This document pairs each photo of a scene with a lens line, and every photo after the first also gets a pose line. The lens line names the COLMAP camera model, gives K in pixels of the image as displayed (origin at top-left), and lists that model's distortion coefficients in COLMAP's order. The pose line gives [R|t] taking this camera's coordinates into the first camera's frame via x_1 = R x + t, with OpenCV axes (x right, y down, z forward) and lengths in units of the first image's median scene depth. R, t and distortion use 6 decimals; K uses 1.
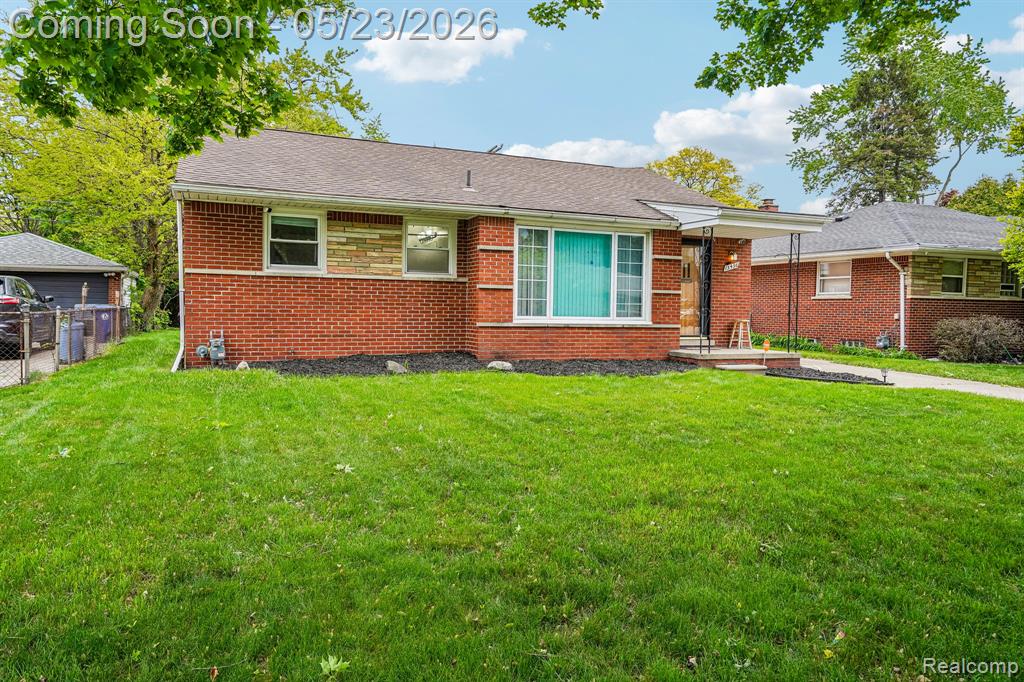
lens RADIAL K [[707.7, 0, 528.9], [0, 707.7, 340.8], [0, 0, 1]] dist [0.003780, 0.000214]
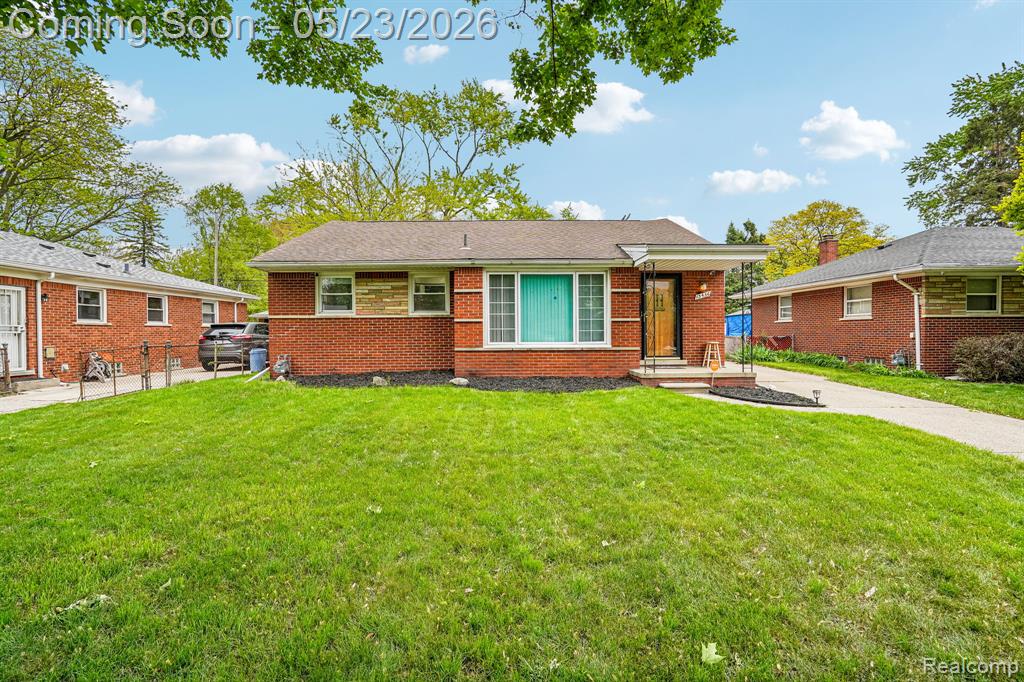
lens RADIAL K [[478.2, 0, 514.9], [0, 478.2, 337.7], [0, 0, 1]] dist [-0.064983, 0.023463]
pose [[0.918208, -0.016361, -0.395760, 0.340683], [0.002364, 0.999355, -0.035829, -0.011230], [0.396091, 0.031962, 0.917655, 0.203637]]
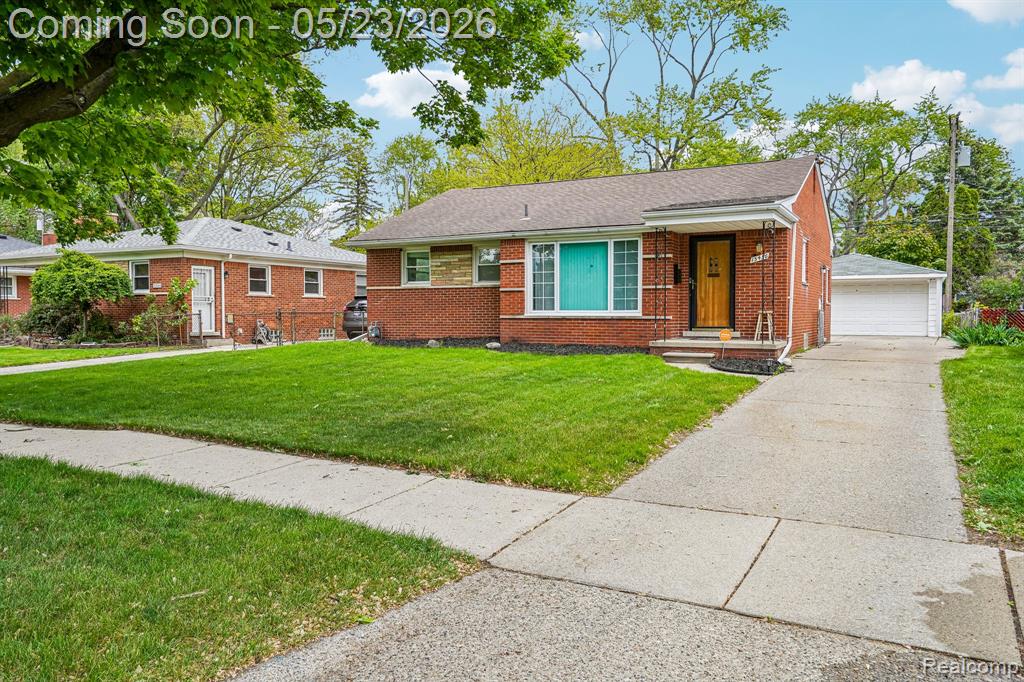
lens RADIAL K [[768.1, 0, 512.0], [0, 768.1, 341.0], [0, 0, 1]] dist [0.001126, 0.003535]
pose [[0.606680, 0.012029, -0.794855, 1.027660], [-0.024965, 0.999681, -0.003925, 0.026910], [0.794554, 0.022225, 0.606786, 0.084237]]
